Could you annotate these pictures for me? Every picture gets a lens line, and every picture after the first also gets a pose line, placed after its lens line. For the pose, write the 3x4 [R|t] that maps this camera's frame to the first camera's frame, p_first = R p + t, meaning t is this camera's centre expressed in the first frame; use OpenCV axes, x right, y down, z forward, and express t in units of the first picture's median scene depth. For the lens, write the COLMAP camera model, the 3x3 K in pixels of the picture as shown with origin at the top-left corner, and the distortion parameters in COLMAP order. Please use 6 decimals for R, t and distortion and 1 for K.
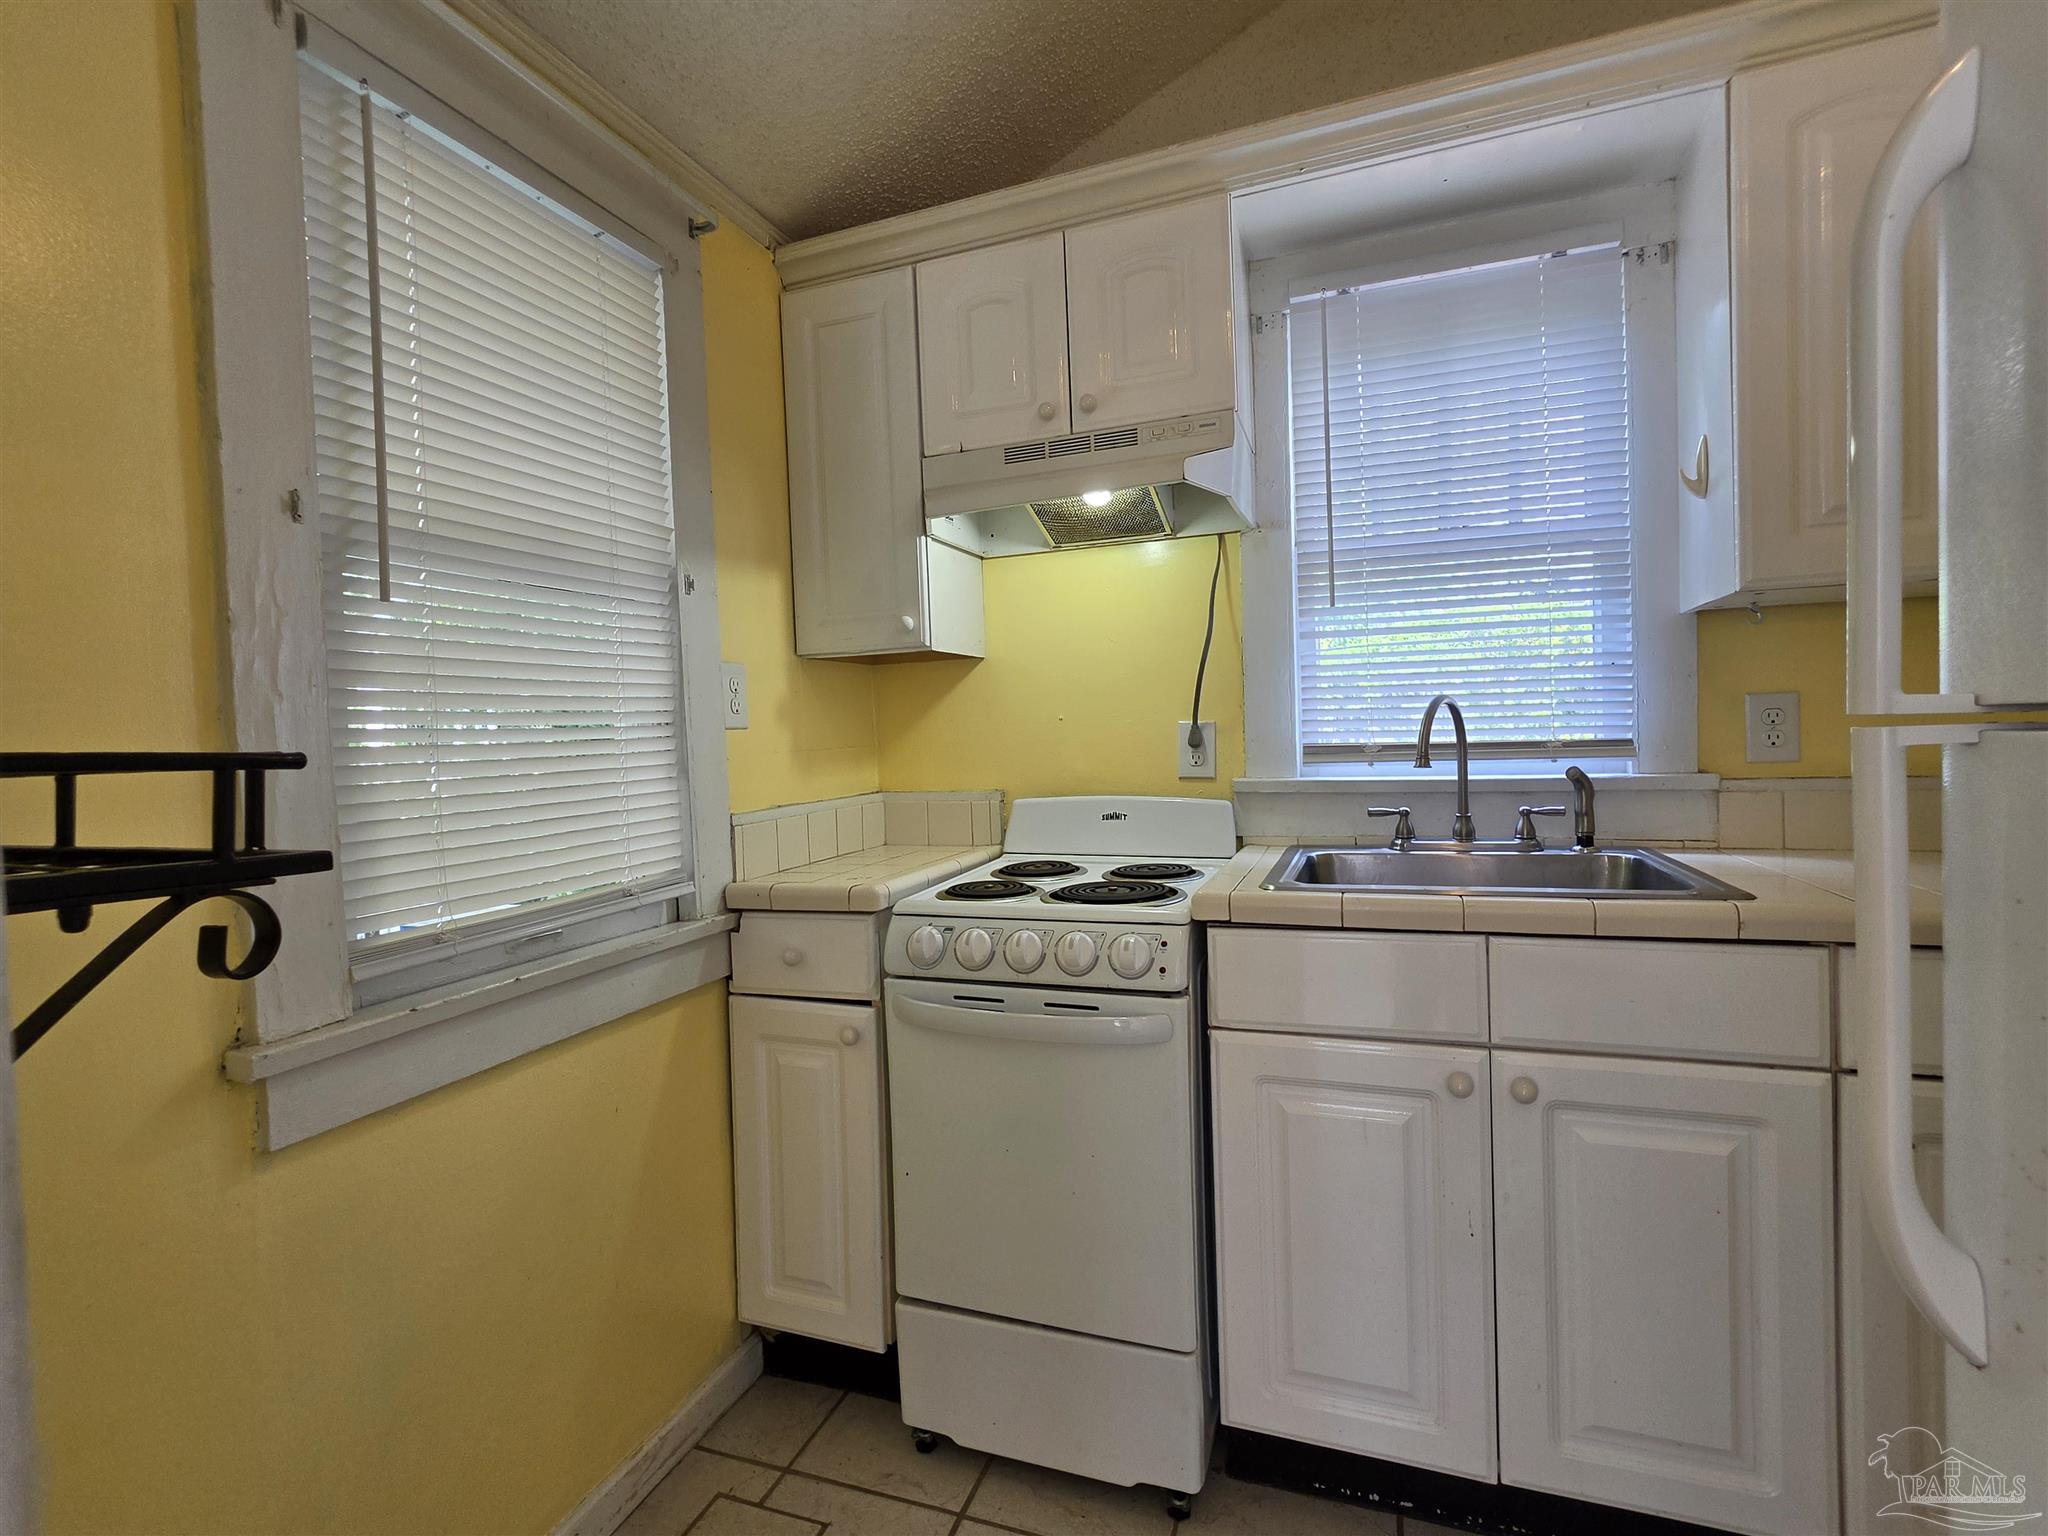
lens RADIAL K [[950.6, 0, 1022.1], [0, 950.6, 765.4], [0, 0, 1]] dist [-0.004236, -0.000215]
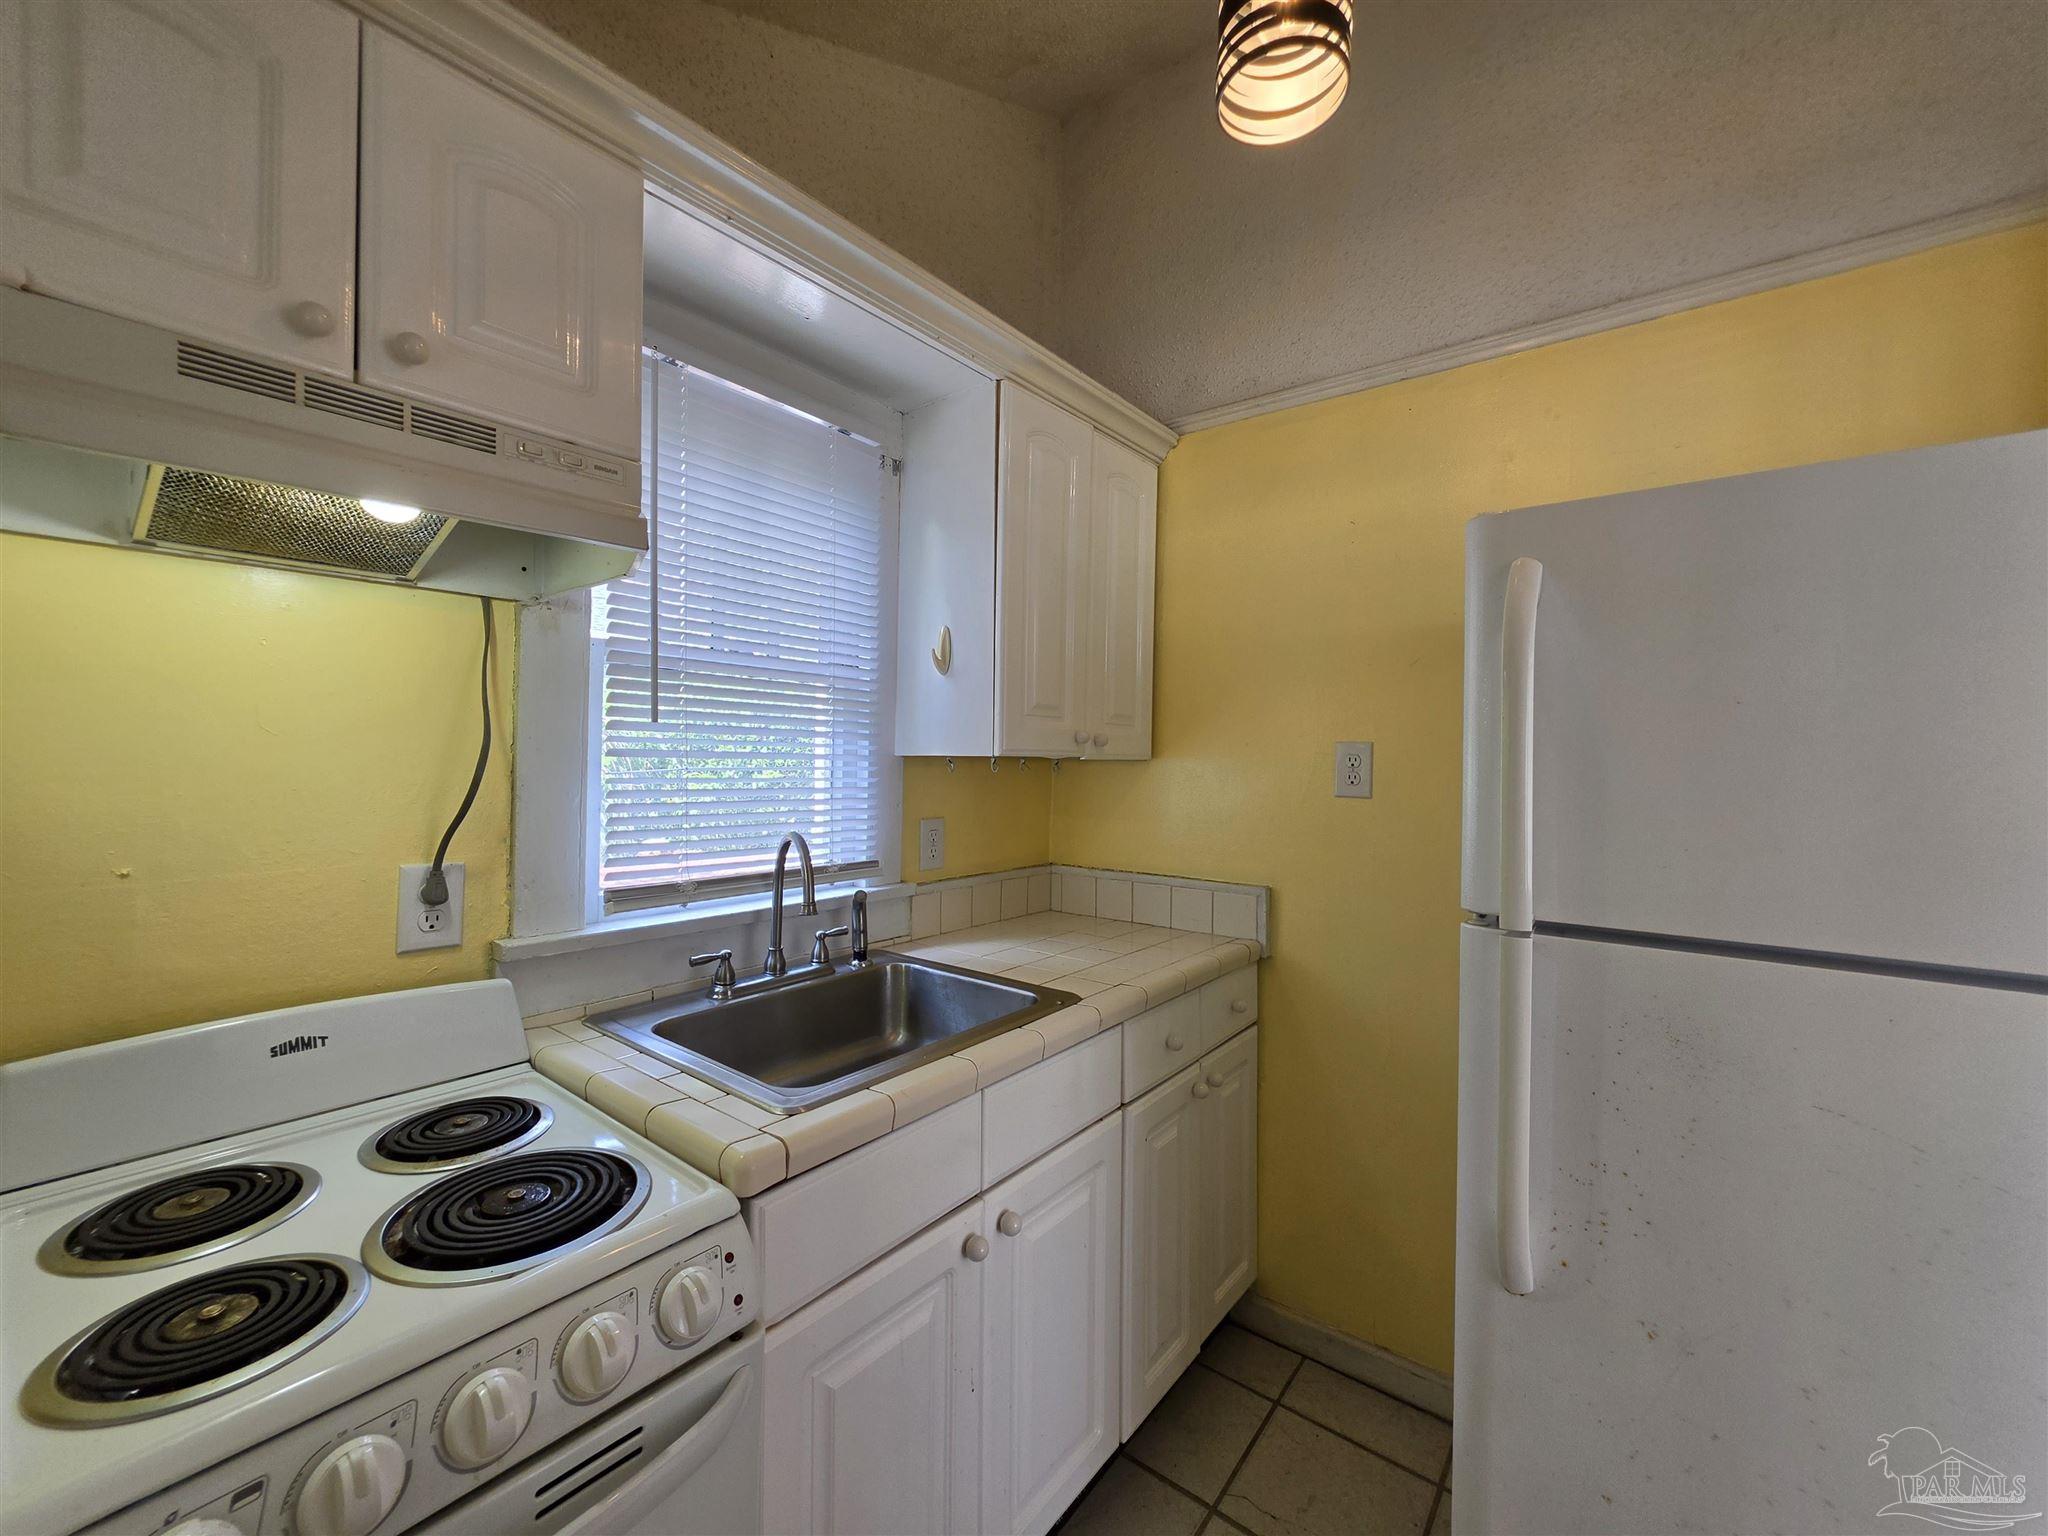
lens RADIAL K [[823.8, 0, 1019.4], [0, 823.8, 761.7], [0, 0, 1]] dist [-0.004487, 0.000190]
pose [[0.318893, 0.032992, 0.947216, -0.270321], [0.008856, 0.999247, -0.037786, -0.106923], [-0.947749, 0.020438, 0.318360, 0.486767]]
